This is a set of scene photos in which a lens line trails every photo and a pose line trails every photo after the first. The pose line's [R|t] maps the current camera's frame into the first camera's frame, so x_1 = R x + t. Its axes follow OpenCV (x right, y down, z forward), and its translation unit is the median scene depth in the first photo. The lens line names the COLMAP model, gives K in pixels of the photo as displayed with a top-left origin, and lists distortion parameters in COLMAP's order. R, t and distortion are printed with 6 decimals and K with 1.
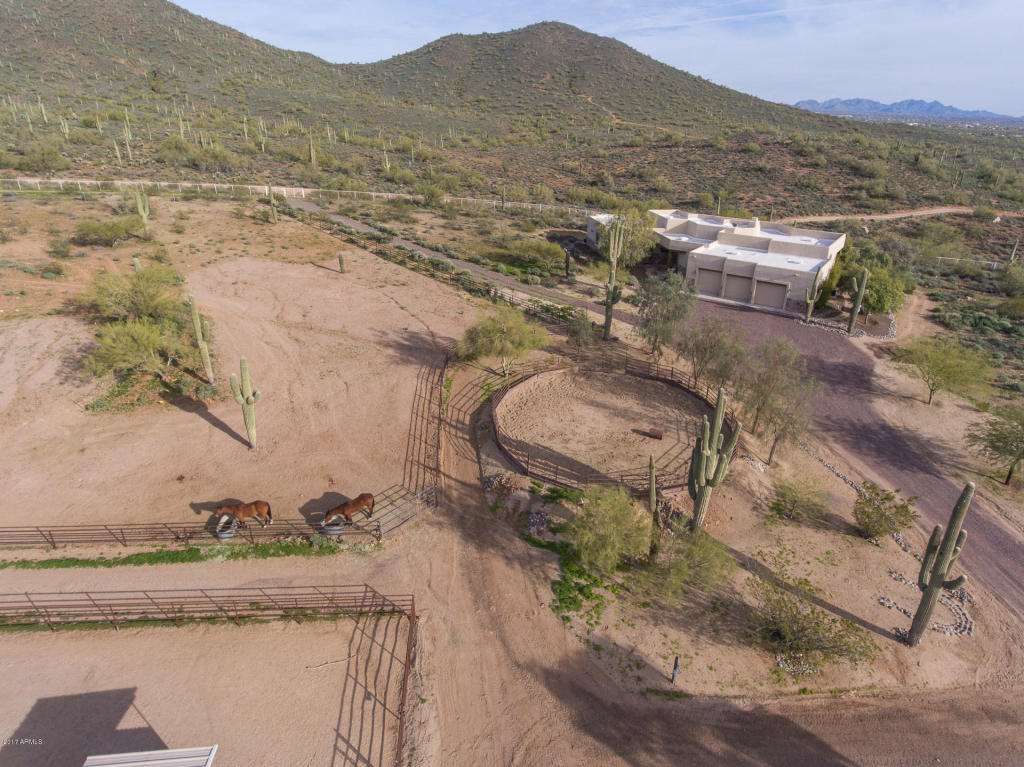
lens RADIAL K [[597.8, 0, 525.4], [0, 597.8, 372.2], [0, 0, 1]] dist [-0.000351, -0.002197]
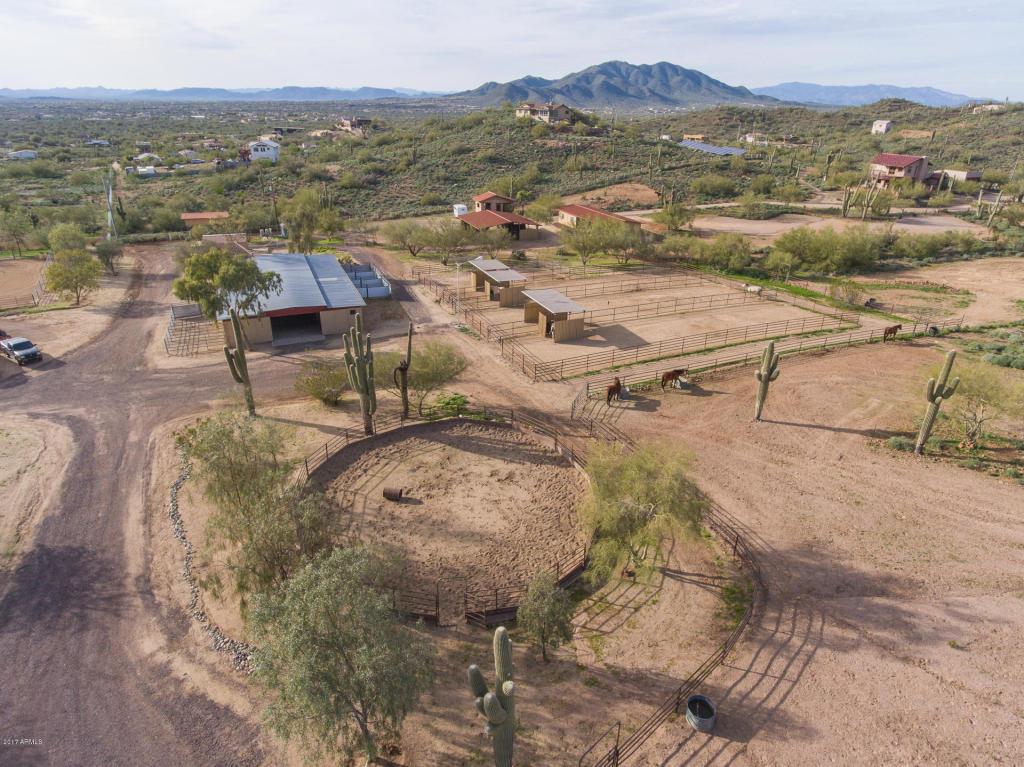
lens RADIAL K [[597.8, 0, 521.4], [0, 597.8, 381.5], [0, 0, 1]] dist [-0.000351, -0.002197]
pose [[-0.947383, 0.100839, -0.303803, 0.060272], [-0.164690, 0.660287, 0.732733, -0.134913], [0.274485, 0.744213, -0.608938, 0.303255]]
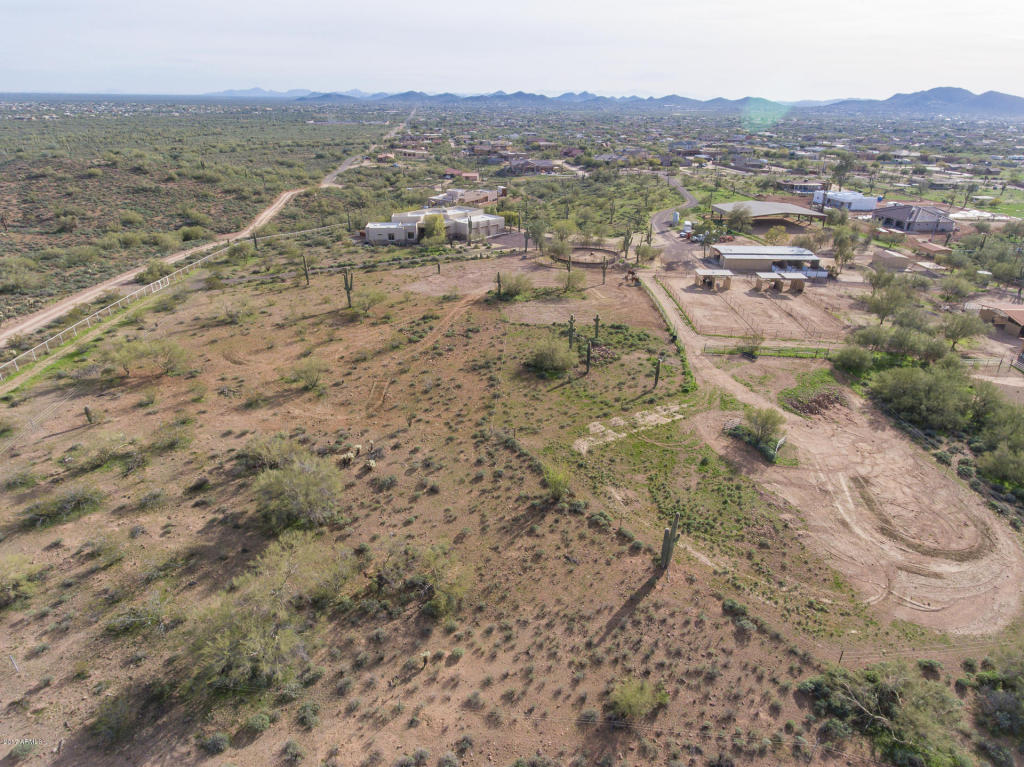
lens RADIAL K [[597.8, 0, 517.9], [0, 597.8, 374.7], [0, 0, 1]] dist [-0.000351, -0.002197]
pose [[0.090834, -0.437679, 0.894531, -0.770541], [0.393962, 0.840762, 0.371367, -0.184106], [-0.914627, 0.318679, 0.248799, 0.155827]]
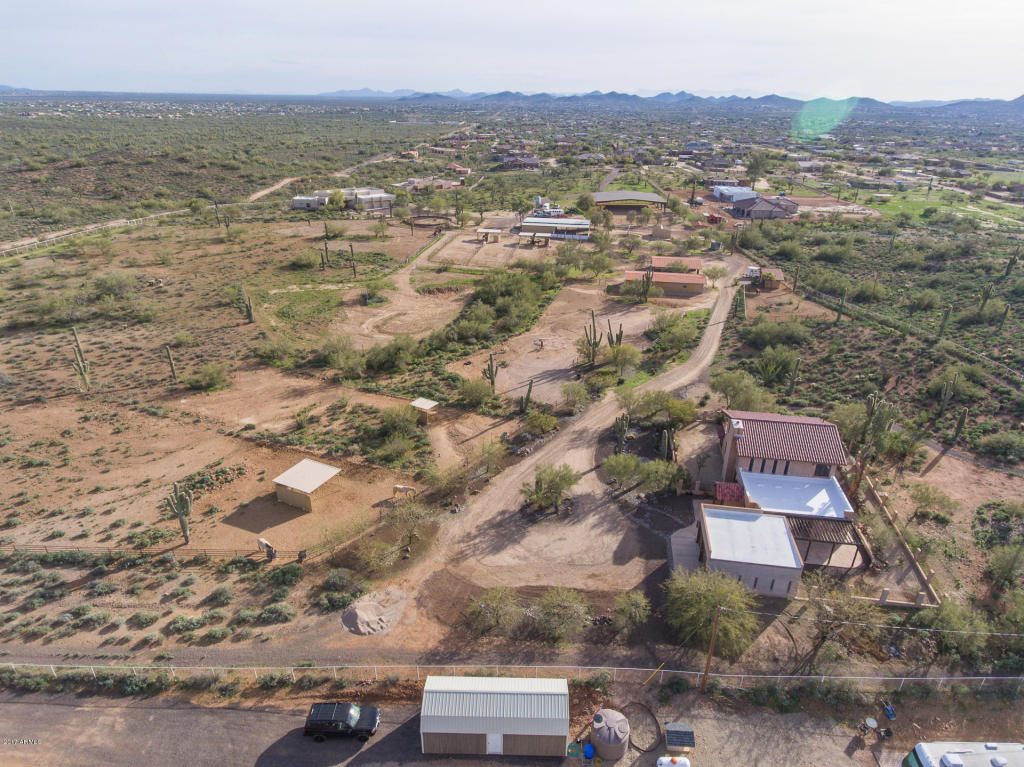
lens RADIAL K [[597.8, 0, 514.8], [0, 597.8, 378.1], [0, 0, 1]] dist [-0.000351, -0.002197]
pose [[0.243389, -0.431463, 0.868678, -1.075368], [0.387654, 0.864240, 0.320644, -0.025518], [-0.889093, 0.258706, 0.377605, -0.292018]]
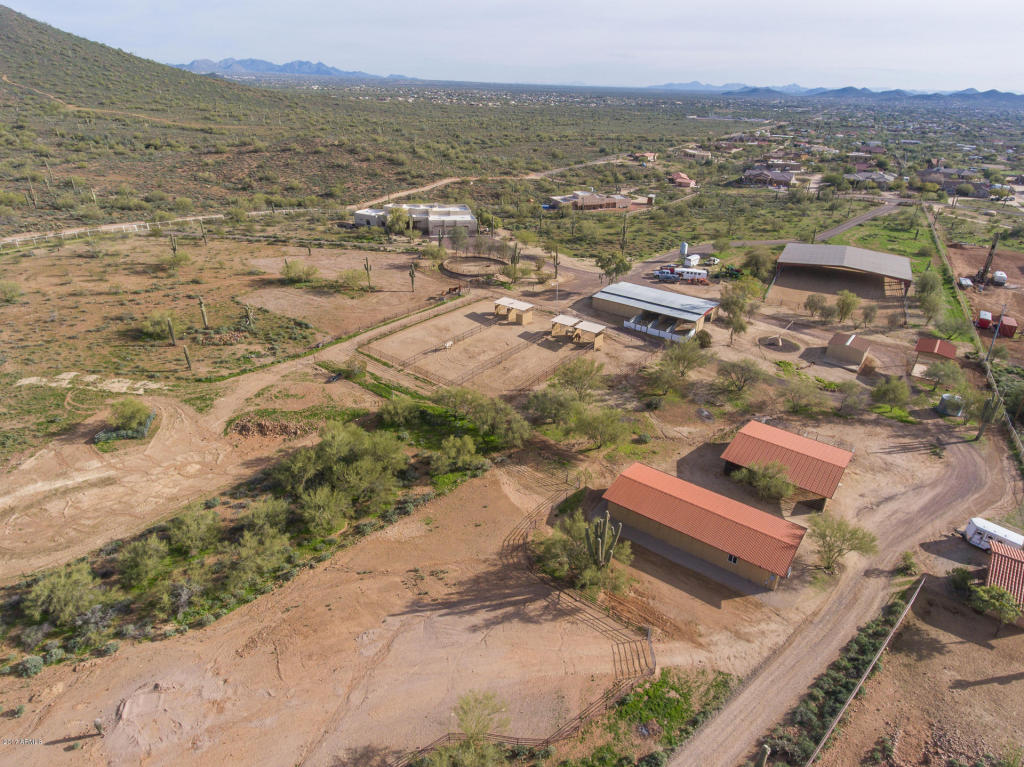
lens RADIAL K [[597.8, 0, 519.9], [0, 597.8, 379.9], [0, 0, 1]] dist [-0.000351, -0.002197]
pose [[0.661751, -0.338449, 0.668982, -0.517147], [0.293741, 0.938011, 0.183990, 0.030470], [-0.689784, 0.074752, 0.720146, -0.387498]]
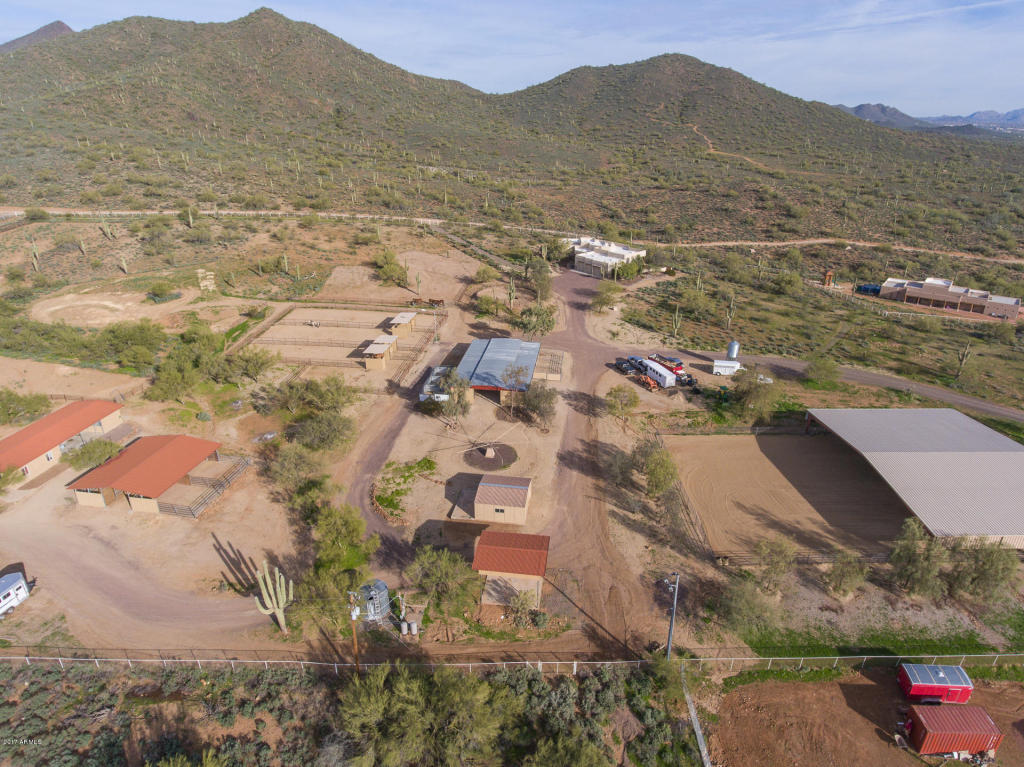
lens RADIAL K [[597.8, 0, 525.6], [0, 597.8, 373.9], [0, 0, 1]] dist [-0.000351, -0.002197]
pose [[0.977692, 0.076778, -0.195508, 0.225270], [-0.079866, 0.996774, -0.007946, 0.130562], [0.194267, 0.023383, 0.980670, -0.584285]]
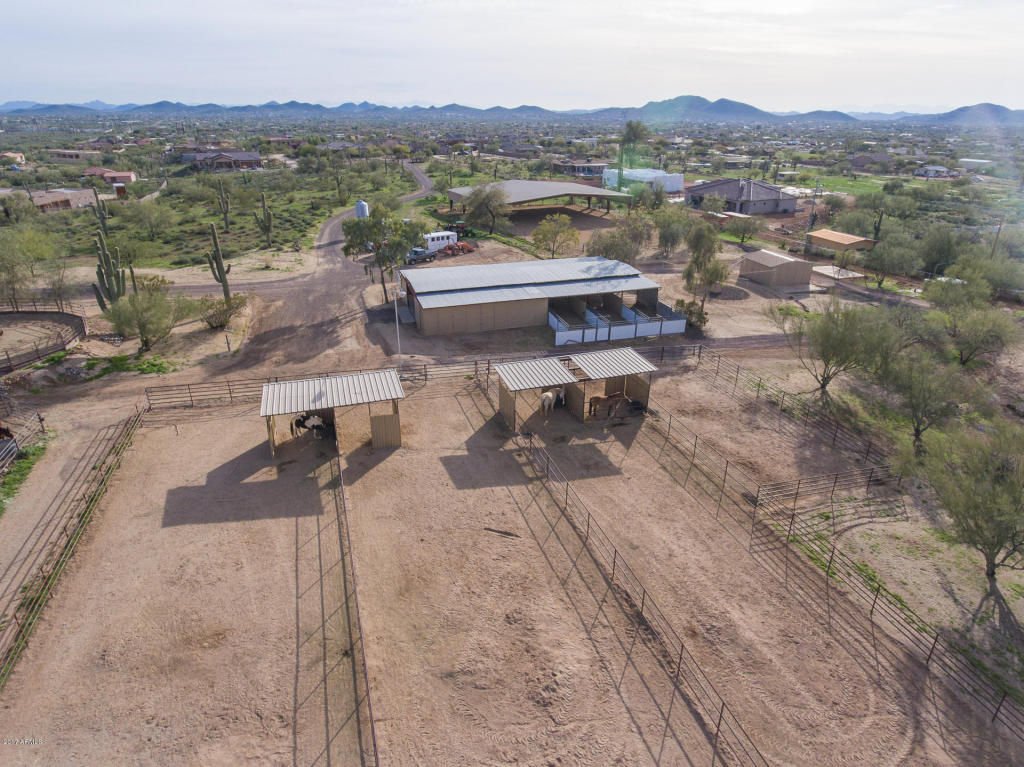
lens RADIAL K [[597.8, 0, 520.8], [0, 597.8, 381.8], [0, 0, 1]] dist [-0.000351, -0.002197]
pose [[-0.236292, -0.422162, 0.875183, -0.230161], [0.381930, 0.787843, 0.483150, 0.001731], [-0.893474, 0.448423, -0.024924, 0.031123]]
